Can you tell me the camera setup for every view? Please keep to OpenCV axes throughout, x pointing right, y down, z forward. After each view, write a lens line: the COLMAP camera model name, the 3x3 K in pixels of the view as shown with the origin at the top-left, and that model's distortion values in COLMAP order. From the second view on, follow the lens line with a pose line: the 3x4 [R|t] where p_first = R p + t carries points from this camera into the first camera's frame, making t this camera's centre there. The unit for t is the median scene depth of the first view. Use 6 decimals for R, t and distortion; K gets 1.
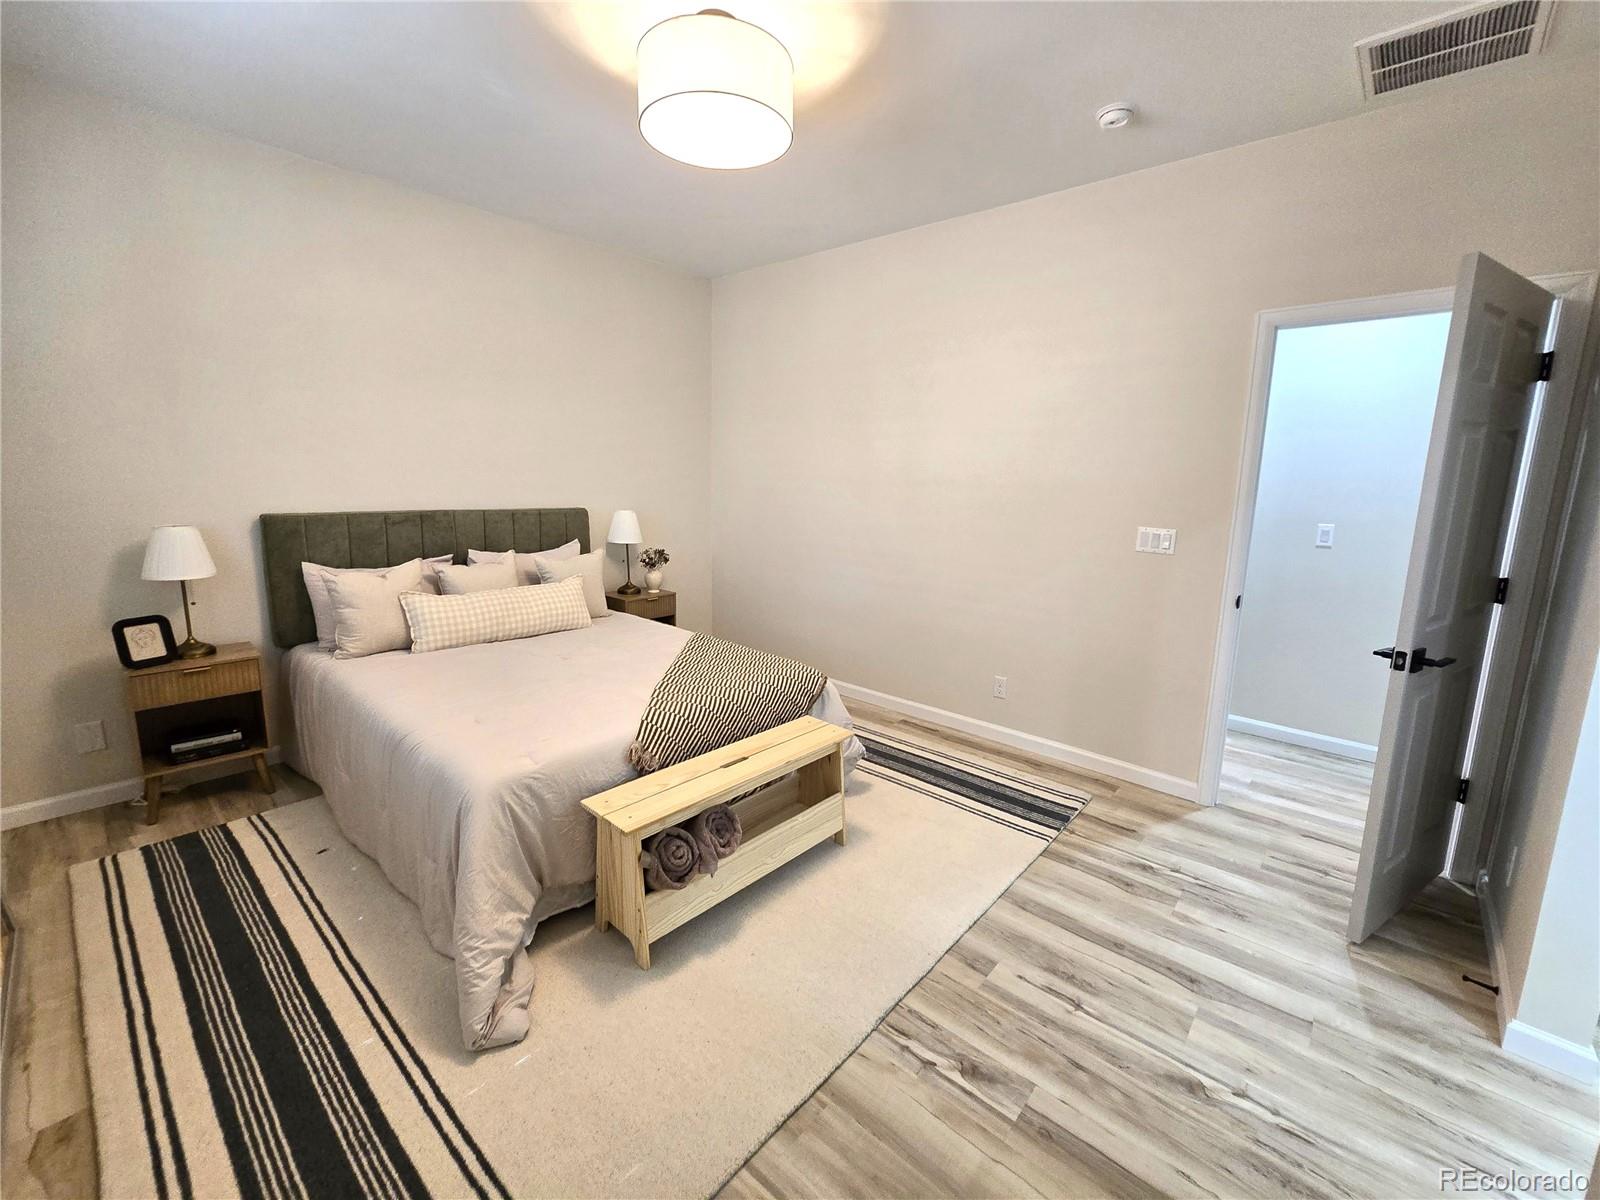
lens RADIAL K [[657.1, 0, 815.8], [0, 657.1, 588.4], [0, 0, 1]] dist [0.000641, -0.000273]
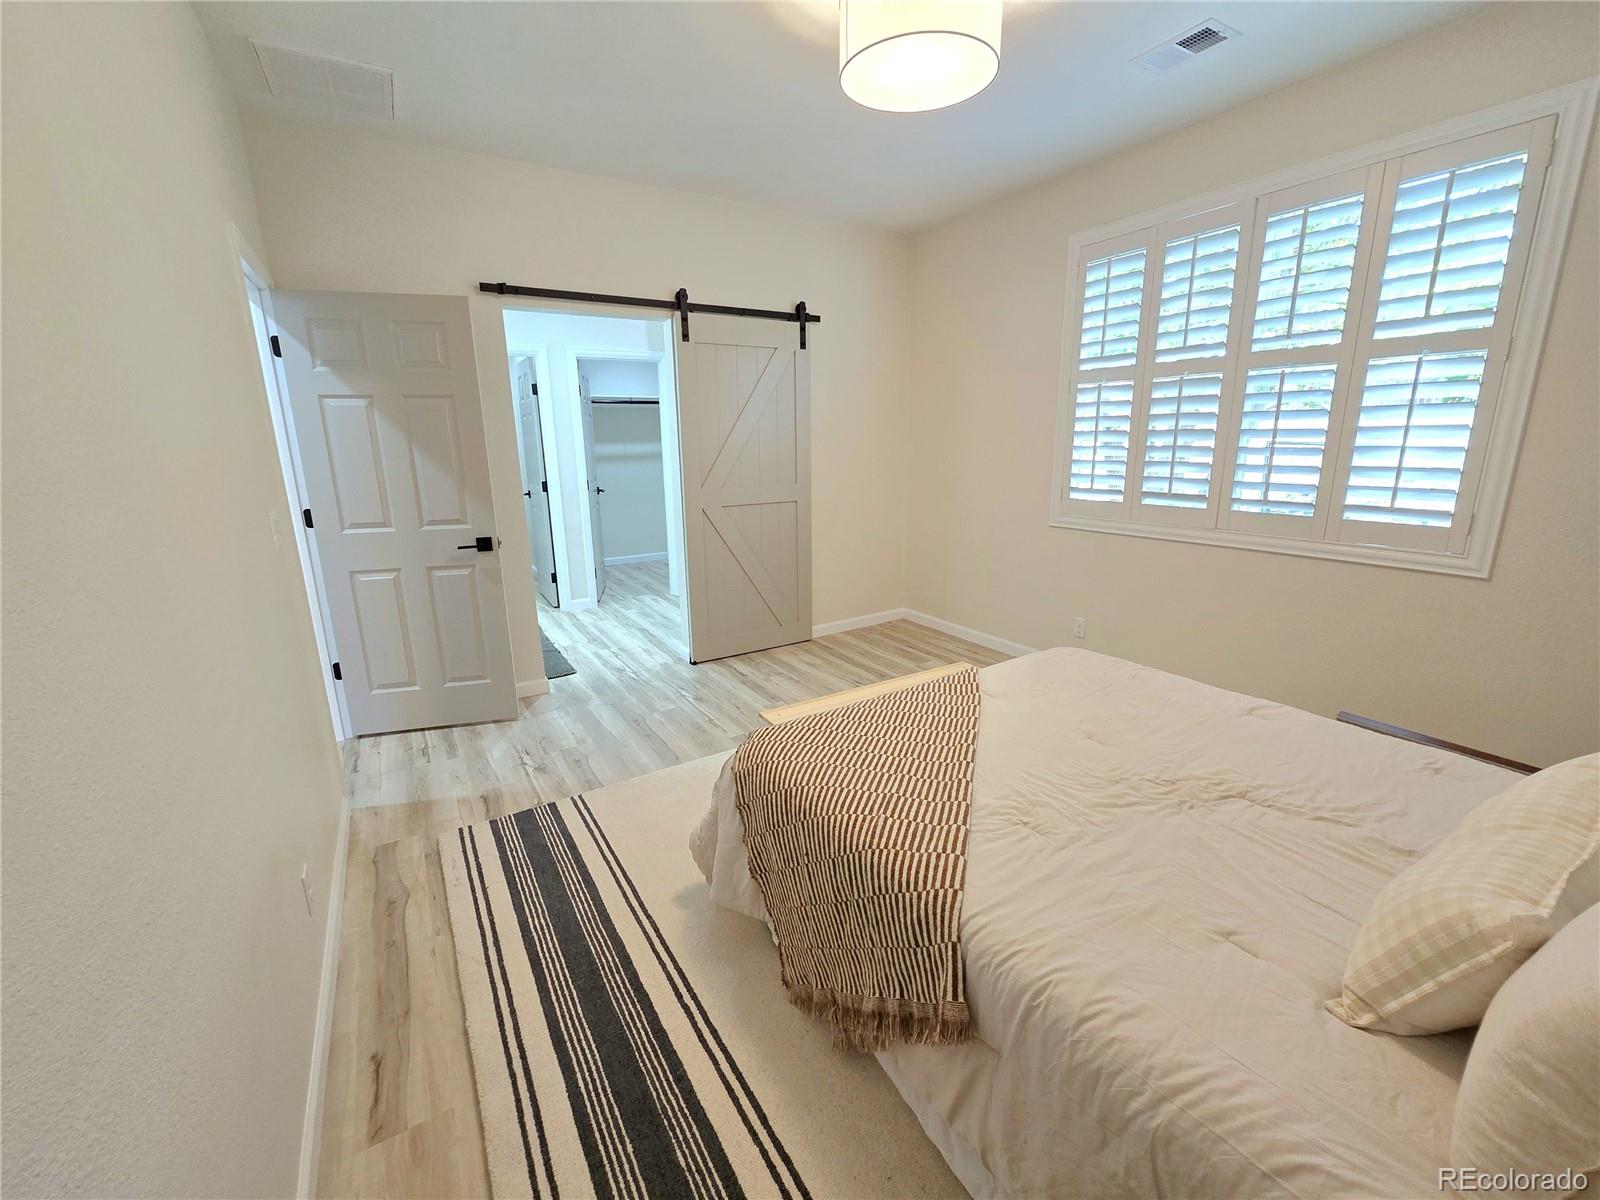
lens RADIAL K [[657.1, 0, 804.5], [0, 657.1, 595.5], [0, 0, 1]] dist [0.000641, -0.000273]
pose [[-0.954950, -0.080237, 0.285715, -0.344746], [0.046203, 0.910820, 0.410210, -0.420360], [-0.293149, 0.404931, -0.866080, 2.293970]]
